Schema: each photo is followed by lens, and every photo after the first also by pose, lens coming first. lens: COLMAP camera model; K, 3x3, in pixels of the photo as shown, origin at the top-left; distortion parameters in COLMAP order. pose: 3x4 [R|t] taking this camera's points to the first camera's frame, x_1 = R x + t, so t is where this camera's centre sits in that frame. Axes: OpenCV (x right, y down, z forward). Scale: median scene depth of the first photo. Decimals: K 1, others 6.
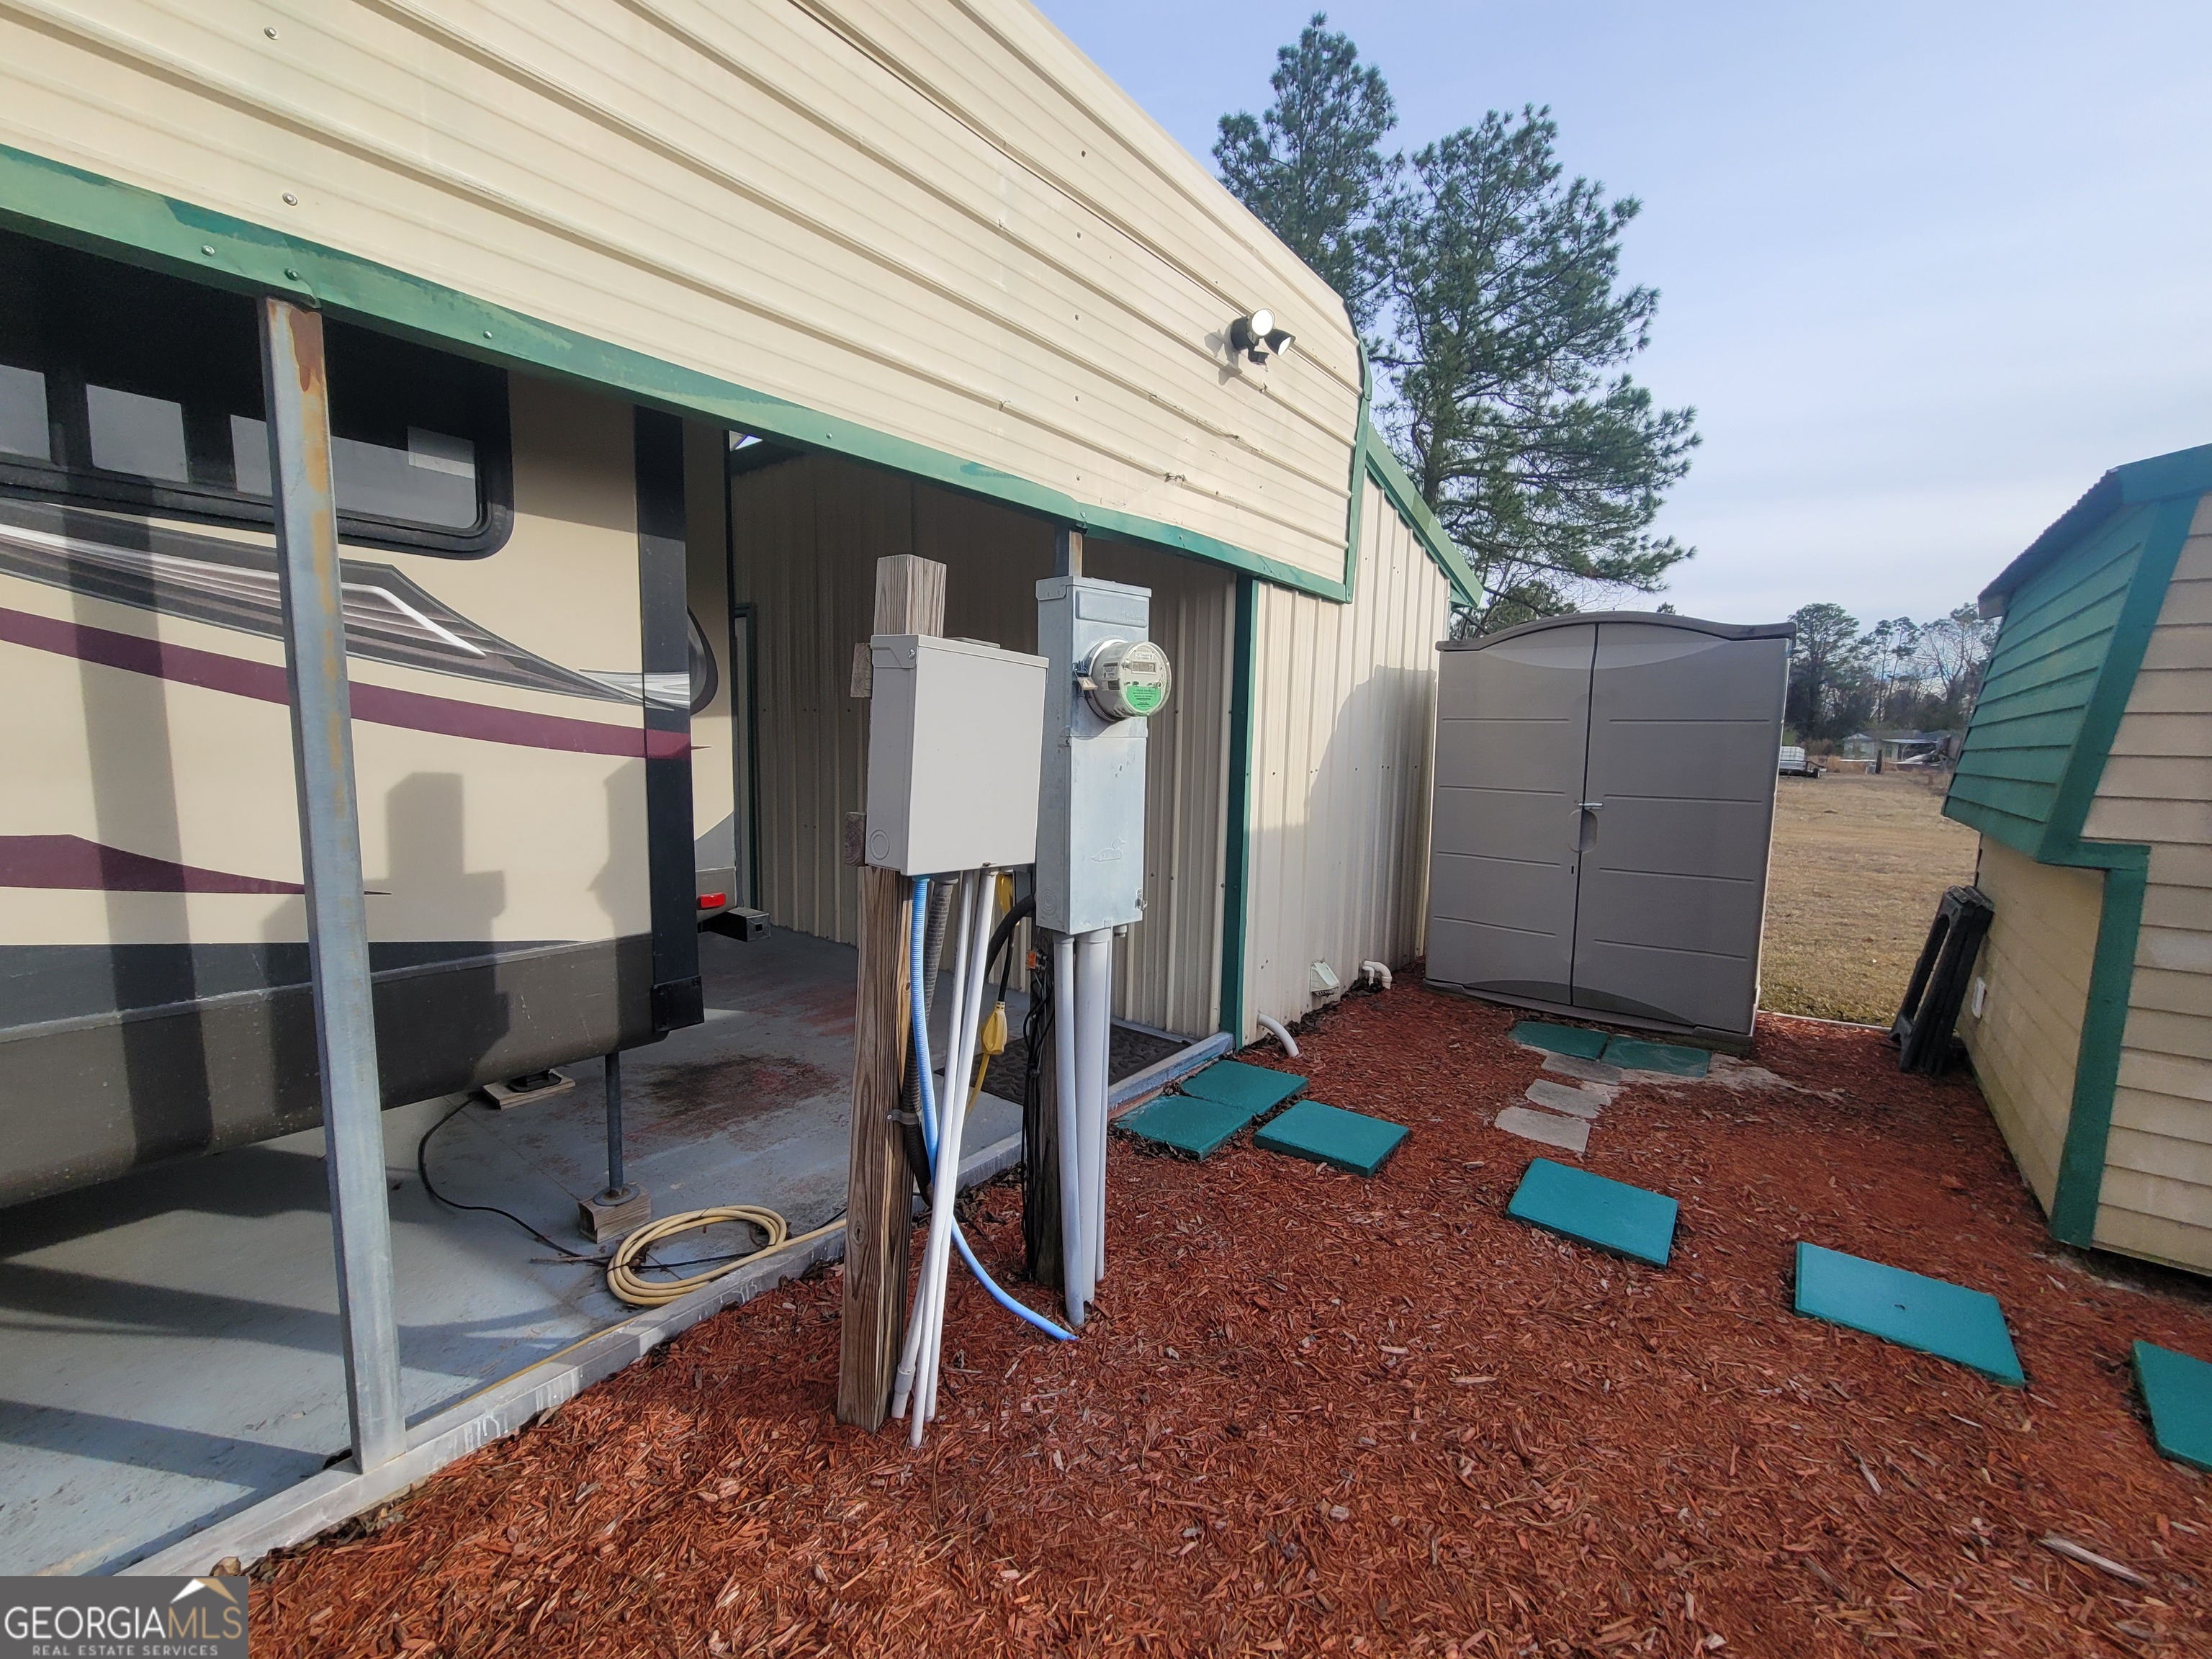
lens RADIAL K [[893.2, 0, 1112.7], [0, 893.2, 824.3], [0, 0, 1]] dist [-0.001377, -0.000170]
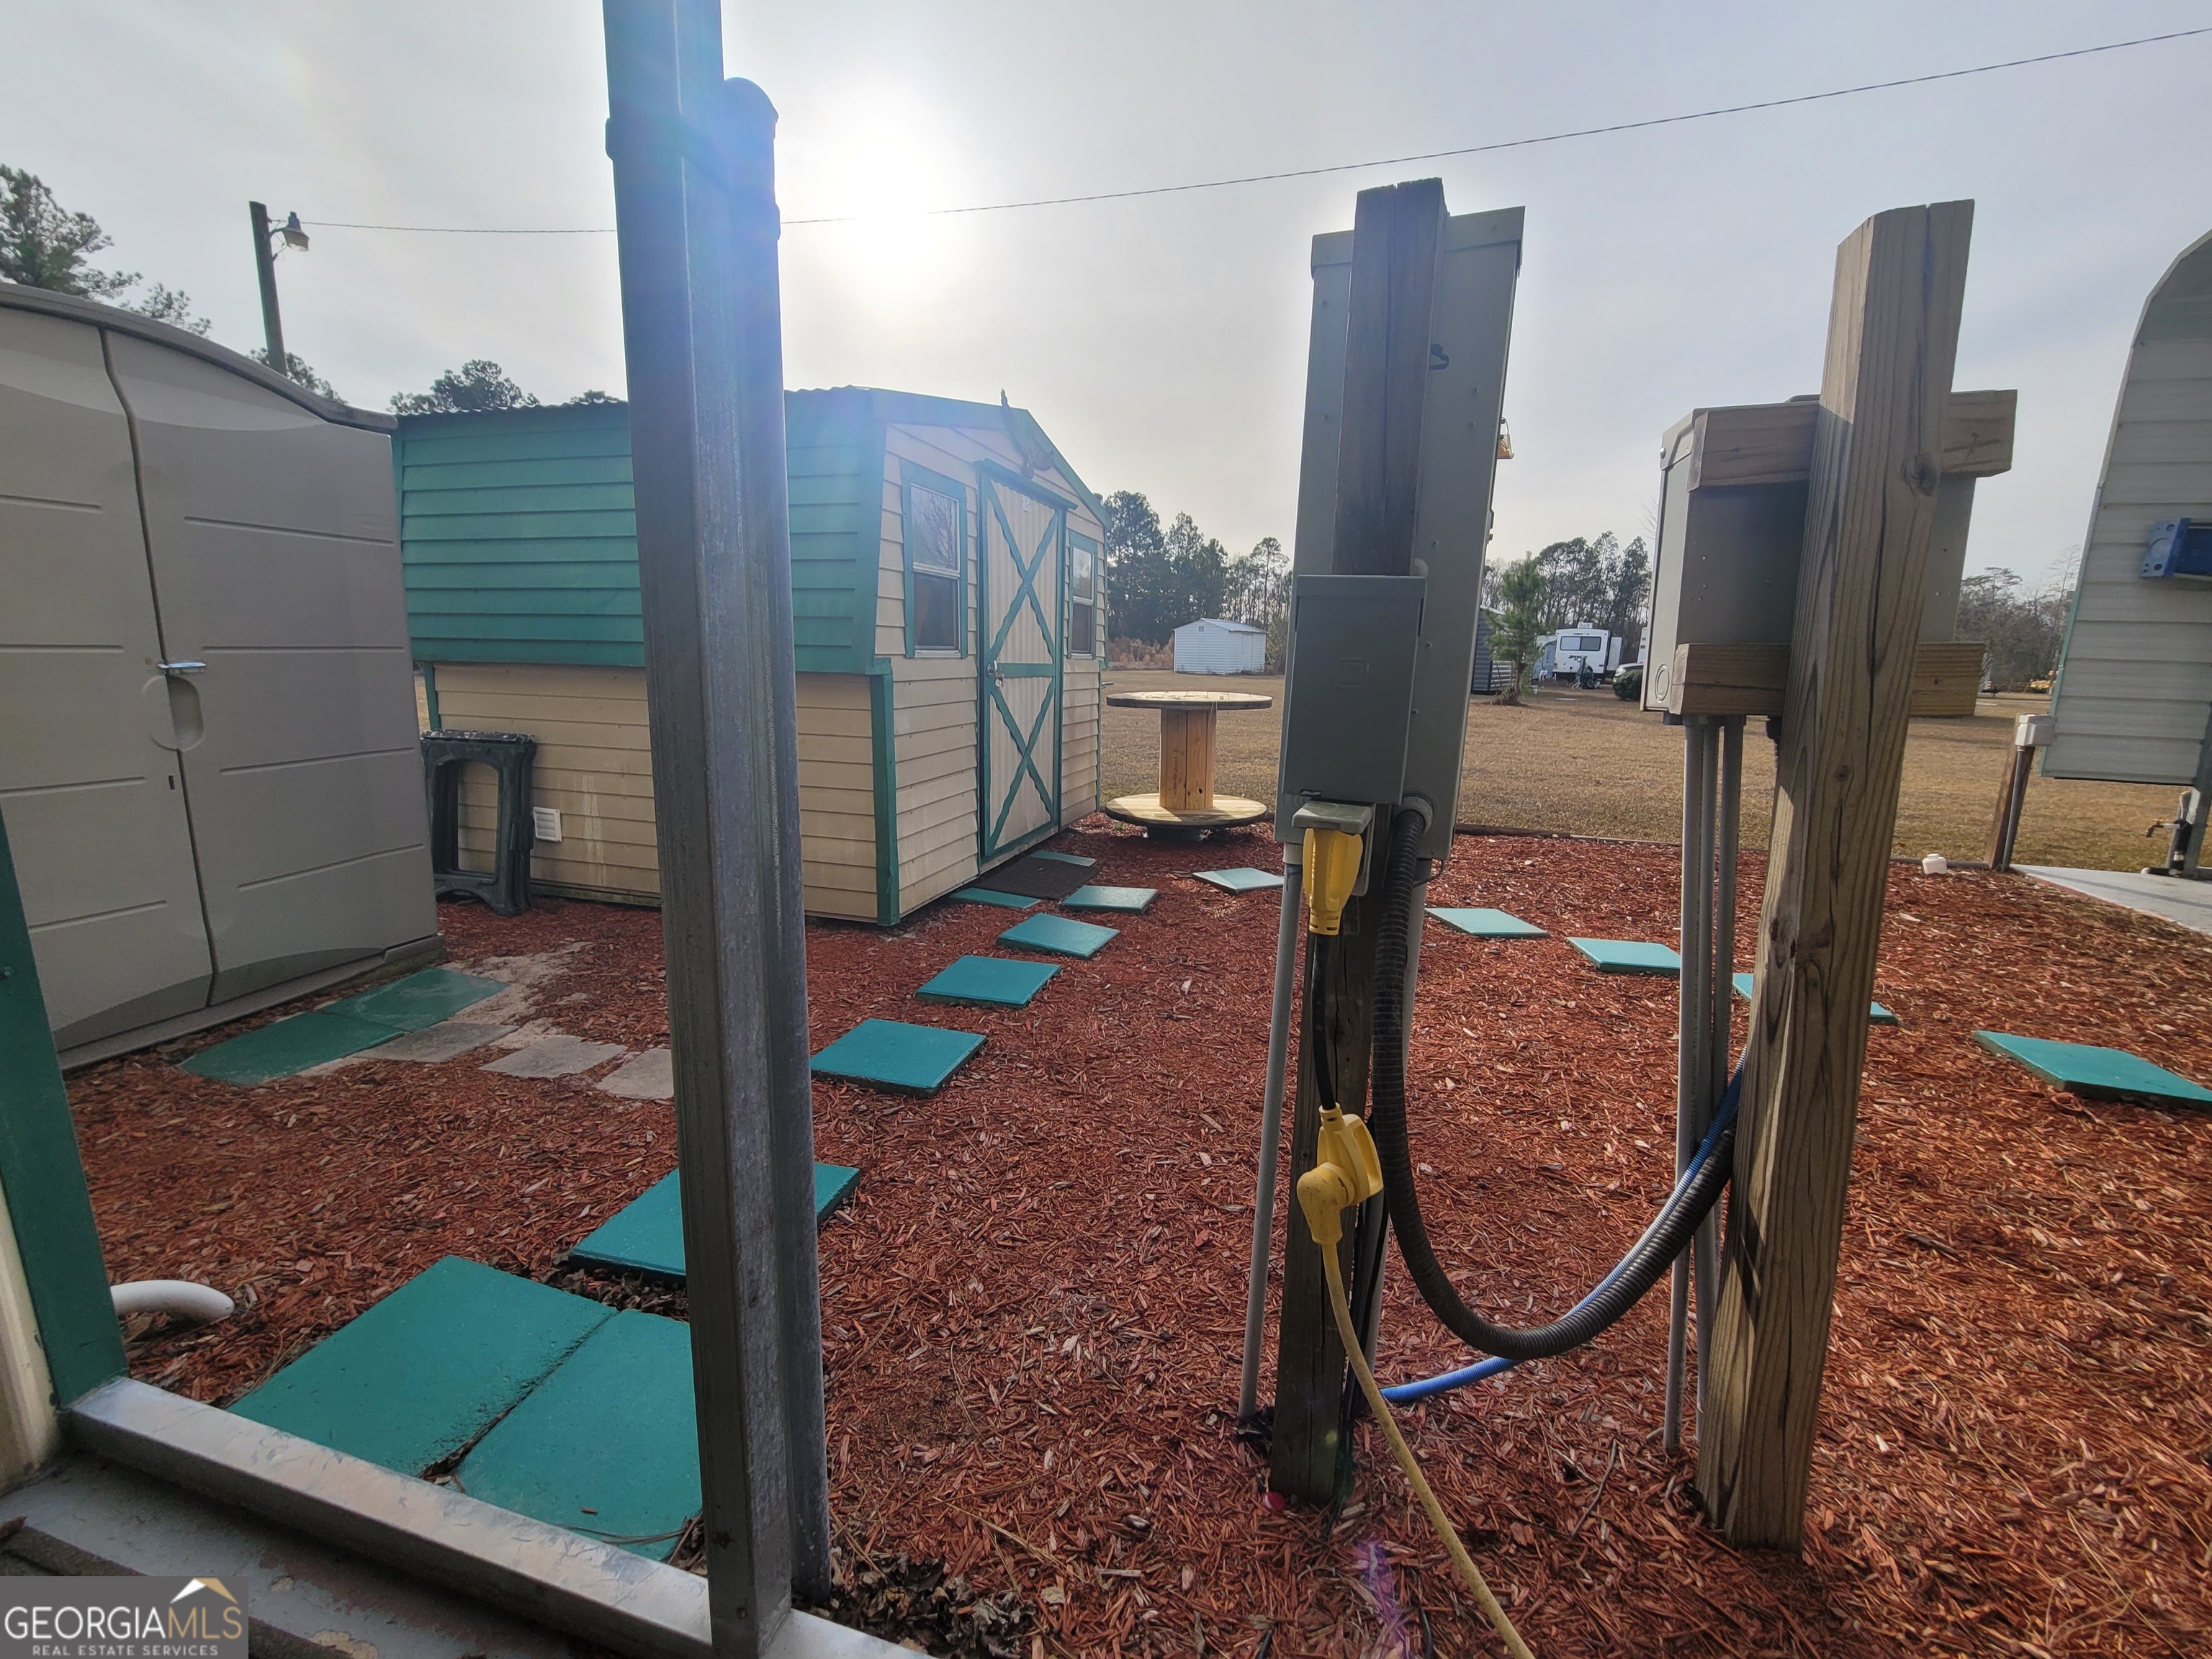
lens RADIAL K [[893.2, 0, 1108.4], [0, 893.2, 820.7], [0, 0, 1]] dist [-0.001377, -0.000170]
pose [[-0.384142, -0.198556, 0.901671, -0.261587], [0.058531, 0.969400, 0.238406, -0.028847], [-0.921417, 0.144357, -0.360765, 0.723071]]
